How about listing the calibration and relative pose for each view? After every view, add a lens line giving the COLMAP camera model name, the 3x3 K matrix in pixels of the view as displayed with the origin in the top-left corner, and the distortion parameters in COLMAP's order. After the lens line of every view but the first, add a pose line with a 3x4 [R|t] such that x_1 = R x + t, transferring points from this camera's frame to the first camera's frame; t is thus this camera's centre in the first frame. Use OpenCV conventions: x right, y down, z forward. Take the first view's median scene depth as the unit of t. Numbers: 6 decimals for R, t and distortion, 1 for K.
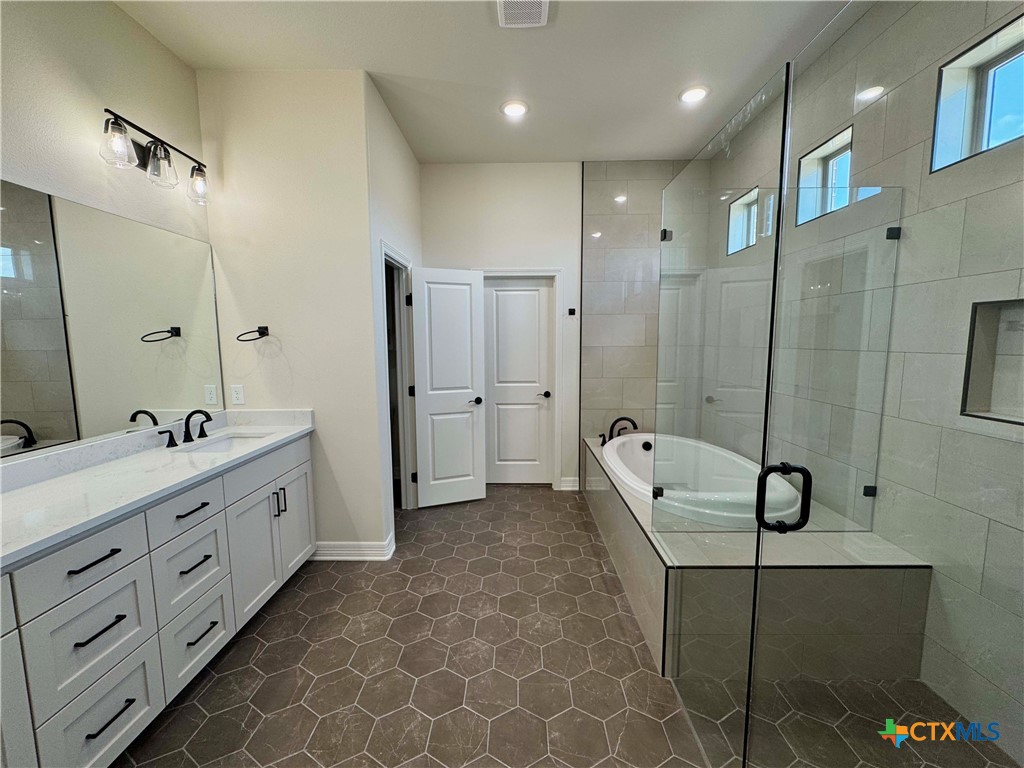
lens RADIAL K [[410.9, 0, 510.5], [0, 410.9, 383.7], [0, 0, 1]] dist [-0.000893, 0.000560]
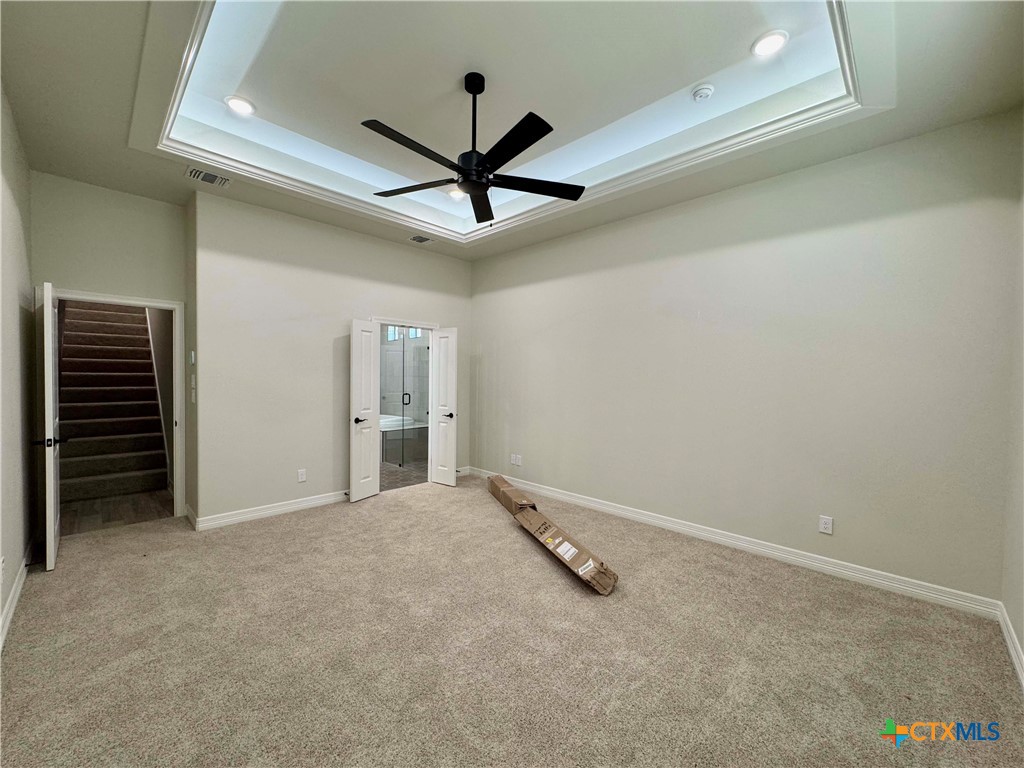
lens RADIAL K [[408.9, 0, 511.4], [0, 408.9, 384.7], [0, 0, 1]] dist [-0.002408, 0.000754]
pose [[0.685703, -0.001184, 0.727880, -1.074644], [0.063169, 0.996323, -0.057887, 0.209872], [-0.725135, 0.085673, 0.683256, -1.720102]]
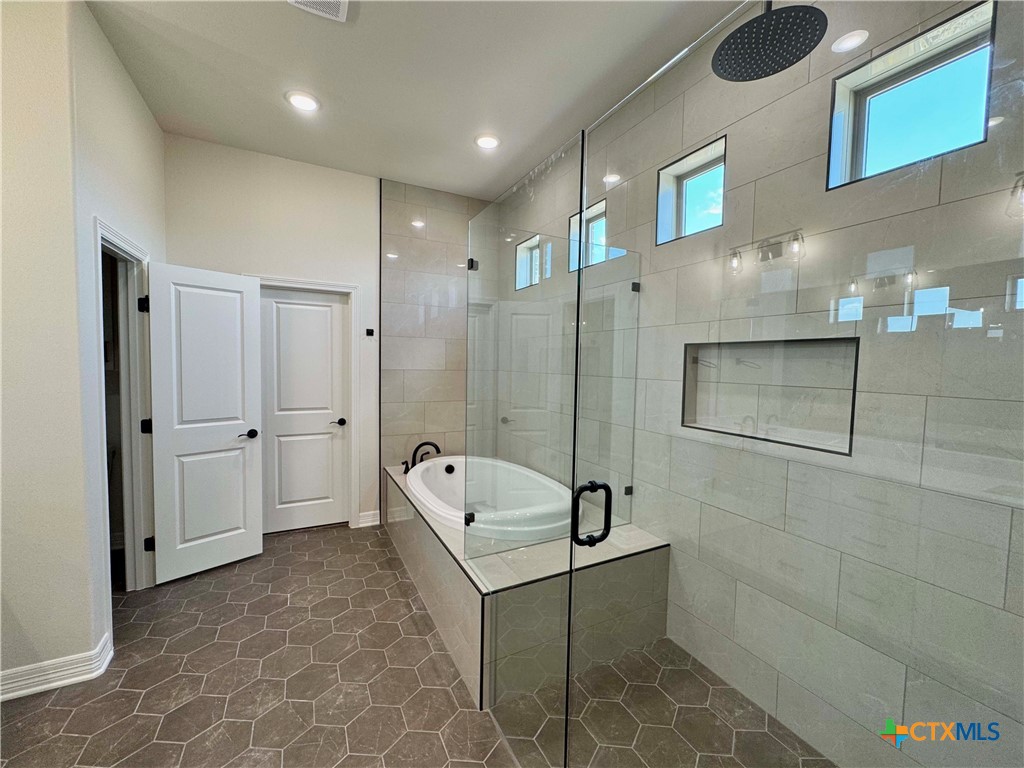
lens RADIAL K [[410.9, 0, 510.5], [0, 410.9, 383.7], [0, 0, 1]] dist [-0.000893, 0.000560]
pose [[0.880475, -0.001908, 0.474089, -0.019609], [0.026964, 0.998575, -0.046059, -0.009889], [-0.473325, 0.053337, 0.879271, 0.048902]]
